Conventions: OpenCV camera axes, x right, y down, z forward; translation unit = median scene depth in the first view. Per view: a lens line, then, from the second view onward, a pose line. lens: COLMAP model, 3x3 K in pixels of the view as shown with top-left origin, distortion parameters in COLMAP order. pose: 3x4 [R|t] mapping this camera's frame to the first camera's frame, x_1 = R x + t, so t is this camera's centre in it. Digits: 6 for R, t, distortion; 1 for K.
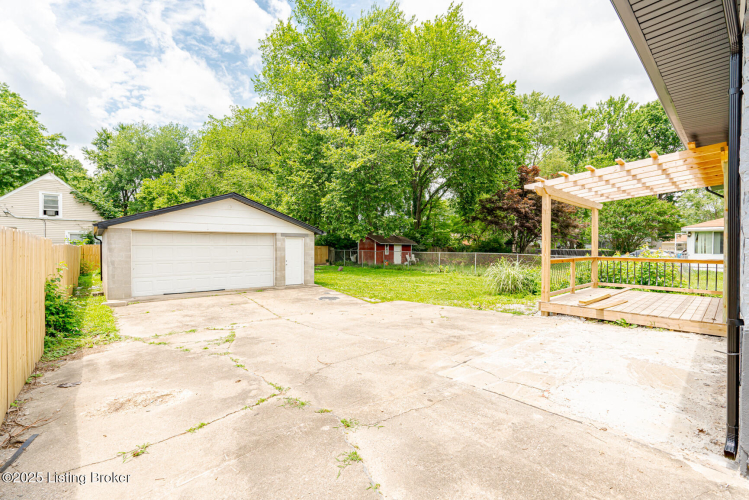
lens RADIAL K [[325.7, 0, 372.6], [0, 325.7, 252.6], [0, 0, 1]] dist [-0.002584, -0.000108]
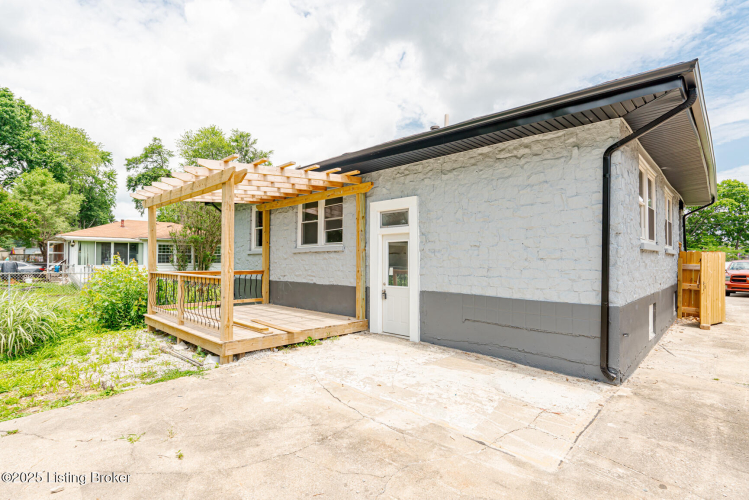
lens RADIAL K [[372.0, 0, 370.9], [0, 372.0, 251.7], [0, 0, 1]] dist [-0.004717, -0.001021]
pose [[-0.072565, 0.019826, 0.997167, -0.091239], [0.012487, 0.999742, -0.018969, -0.004927], [-0.997286, 0.011075, -0.072794, 0.270337]]
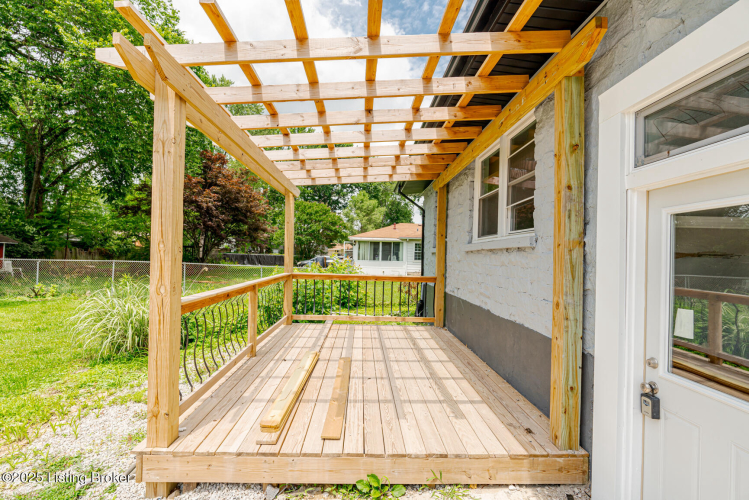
lens RADIAL K [[325.7, 0, 372.6], [0, 325.7, 252.6], [0, 0, 1]] dist [-0.002584, -0.000108]
pose [[0.639868, 0.015061, 0.768337, 0.149636], [-0.007462, 0.999883, -0.013385, -0.008844], [-0.768448, 0.002832, 0.639906, 0.233176]]
